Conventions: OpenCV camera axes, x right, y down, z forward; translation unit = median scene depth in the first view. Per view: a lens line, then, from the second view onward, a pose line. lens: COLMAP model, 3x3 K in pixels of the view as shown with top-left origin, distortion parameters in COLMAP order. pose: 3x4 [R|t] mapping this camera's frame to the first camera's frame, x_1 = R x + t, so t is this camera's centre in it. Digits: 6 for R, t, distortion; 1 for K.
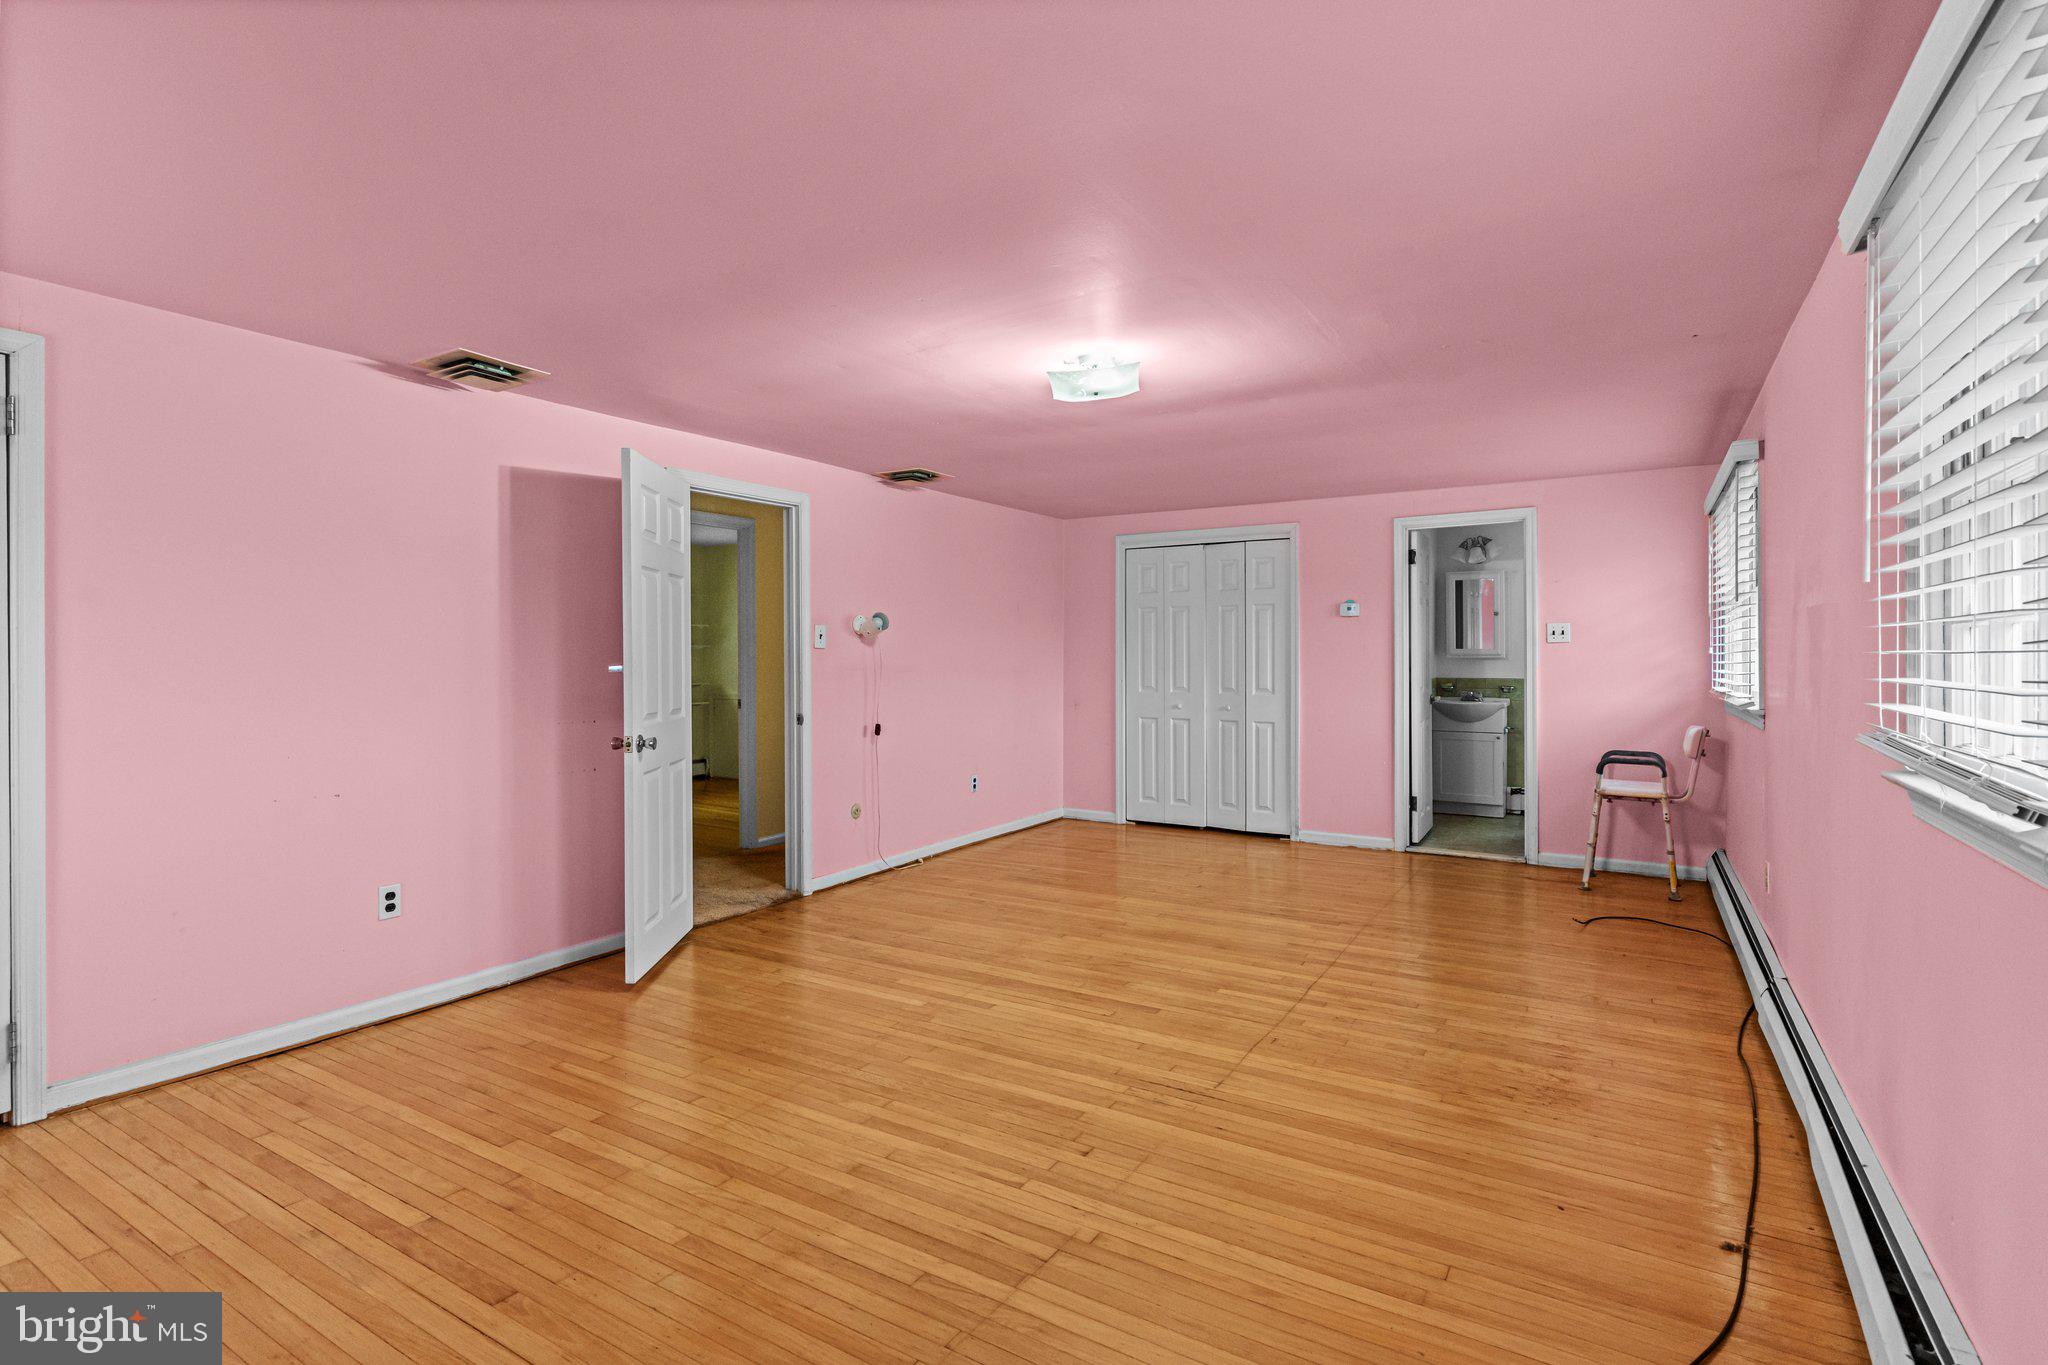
lens RADIAL K [[975.7, 0, 1026.4], [0, 975.7, 670.4], [0, 0, 1]] dist [-0.003235, 0.002824]
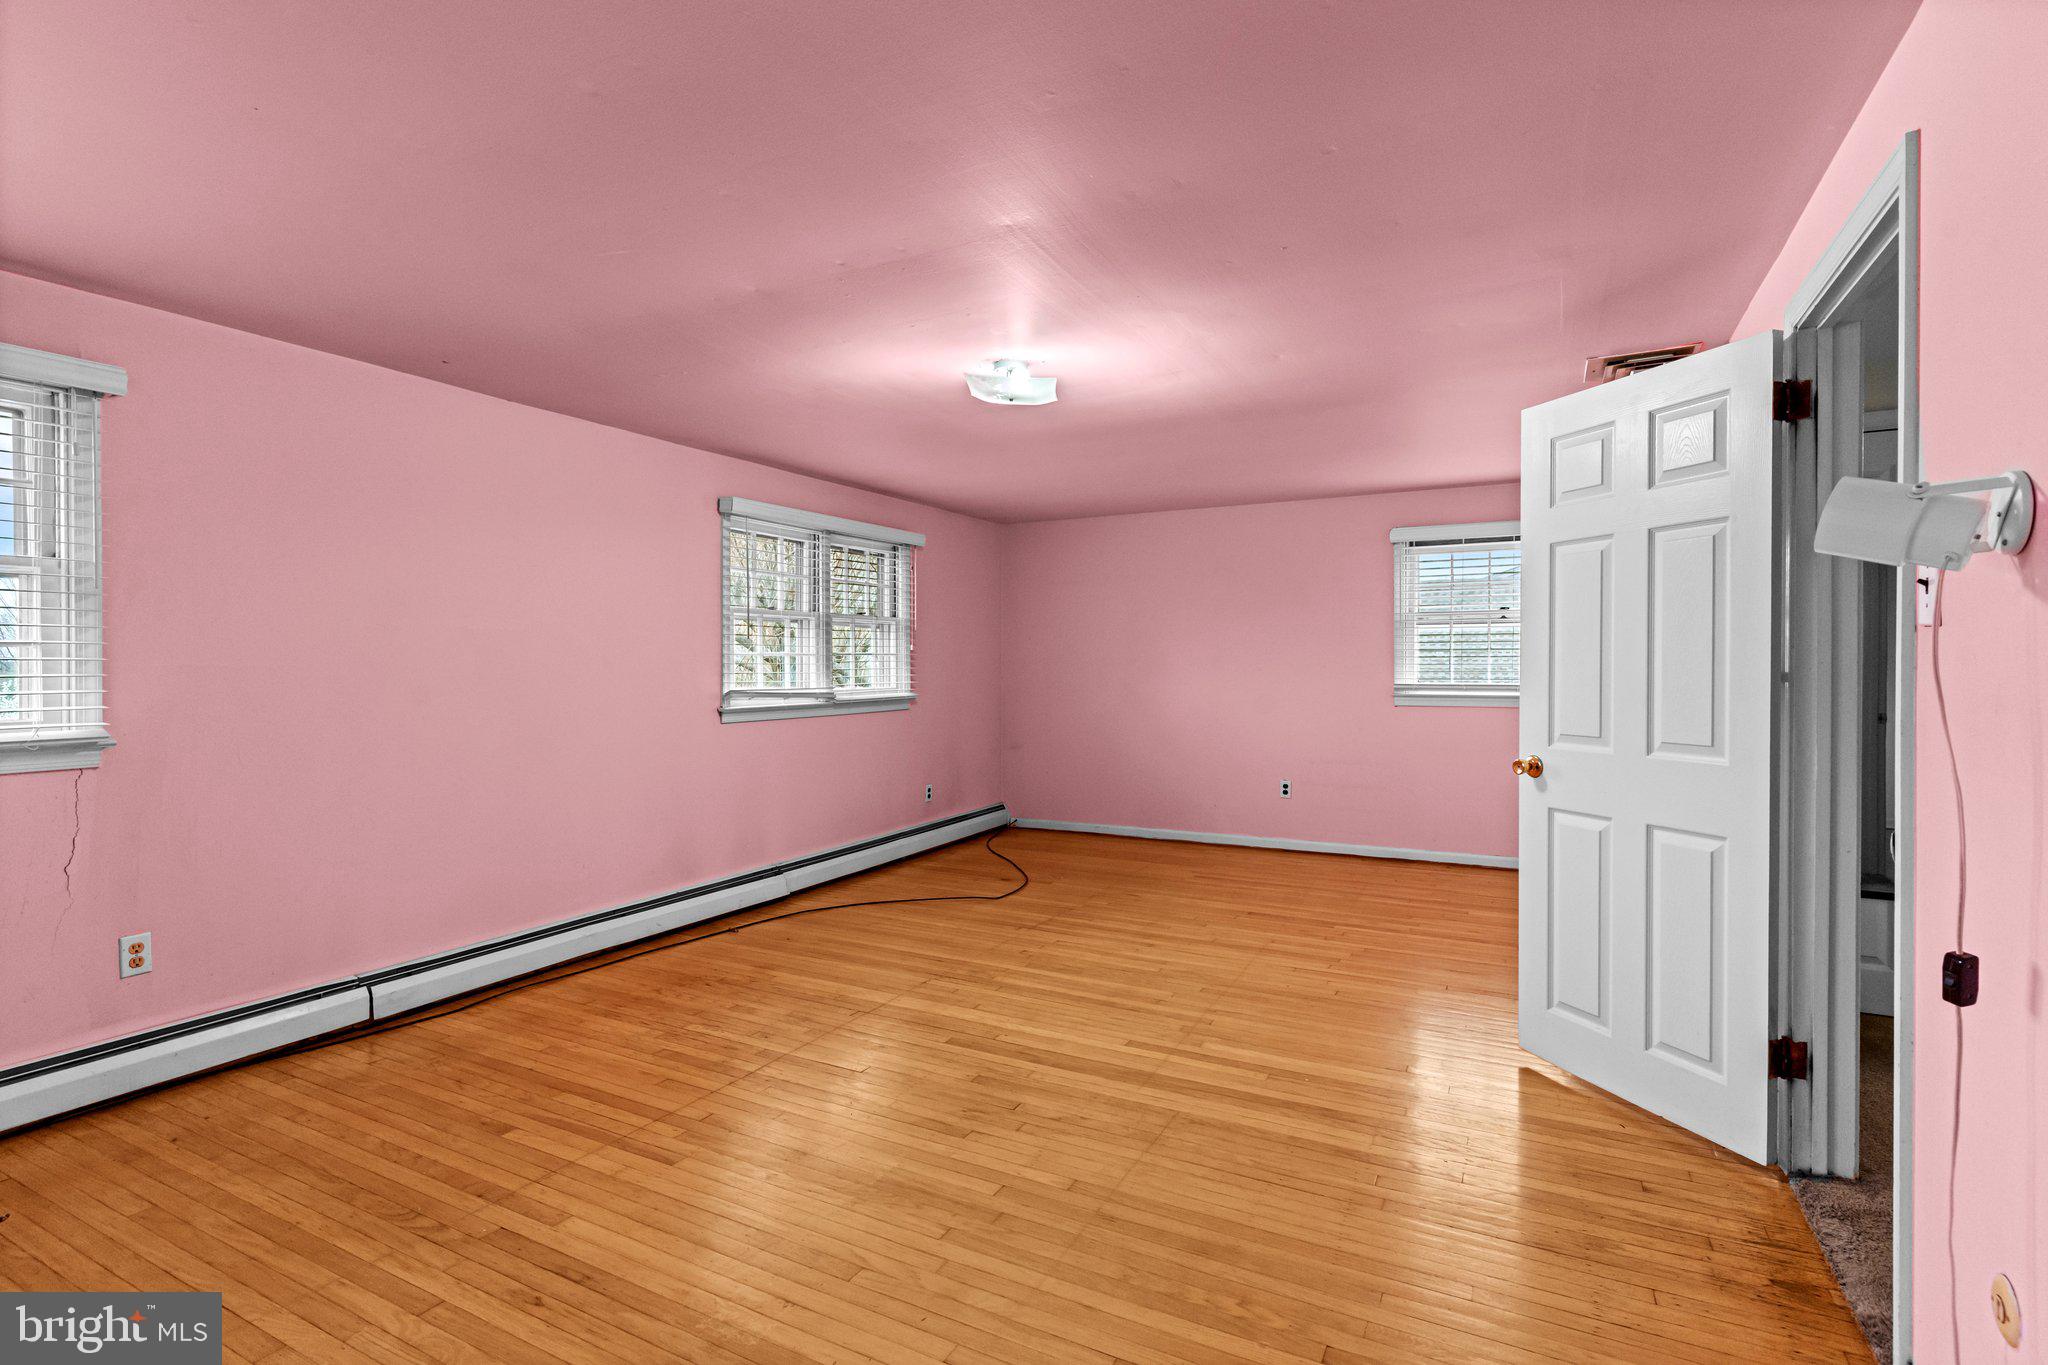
lens RADIAL K [[975.7, 0, 1018.0], [0, 975.7, 673.9], [0, 0, 1]] dist [-0.003235, 0.002824]
pose [[-0.998137, 0.004665, -0.060829, 0.128658], [0.003381, 0.999770, 0.021198, -0.023746], [0.060914, 0.020953, -0.997923, 2.002771]]
